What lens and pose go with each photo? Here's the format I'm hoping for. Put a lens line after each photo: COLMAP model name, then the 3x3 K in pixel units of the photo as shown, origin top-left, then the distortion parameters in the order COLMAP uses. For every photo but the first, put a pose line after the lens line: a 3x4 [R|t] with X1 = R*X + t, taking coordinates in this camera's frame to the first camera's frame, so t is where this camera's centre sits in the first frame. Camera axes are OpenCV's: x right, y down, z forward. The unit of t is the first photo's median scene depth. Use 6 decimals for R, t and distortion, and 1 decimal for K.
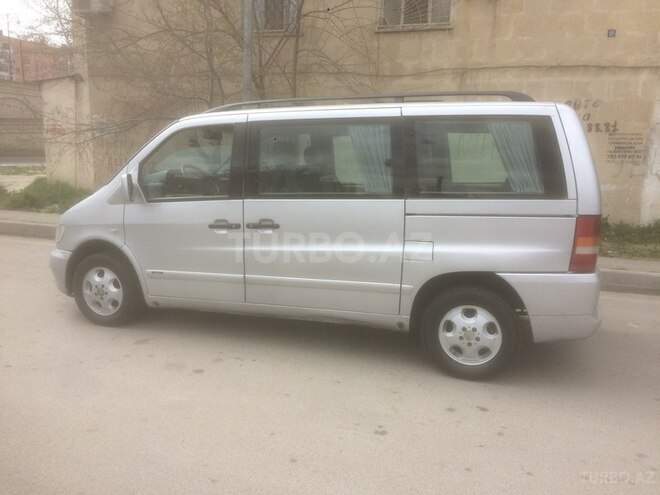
lens RADIAL K [[561.6, 0, 330.0], [0, 561.6, 247.5], [0, 0, 1]] dist [0.062096, -0.074373]
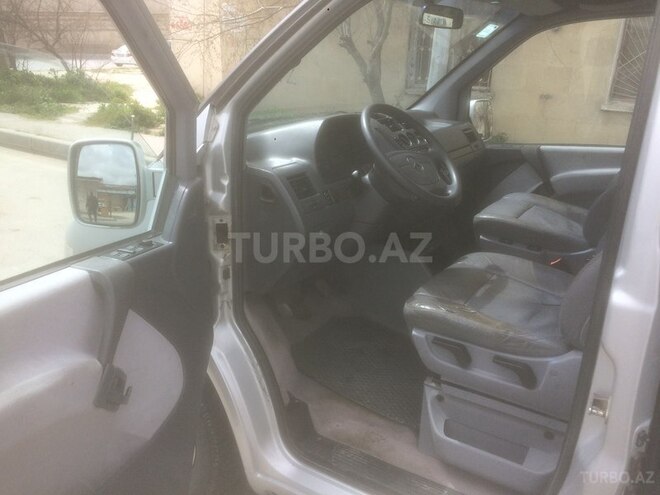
lens RADIAL K [[561.6, 0, 330.0], [0, 561.6, 247.5], [0, 0, 1]] dist [0.062096, -0.074373]
pose [[0.972149, 0.080700, -0.220034, -0.073374], [-0.042872, 0.984240, 0.171564, -0.043487], [0.230411, -0.157352, 0.960287, 0.241879]]
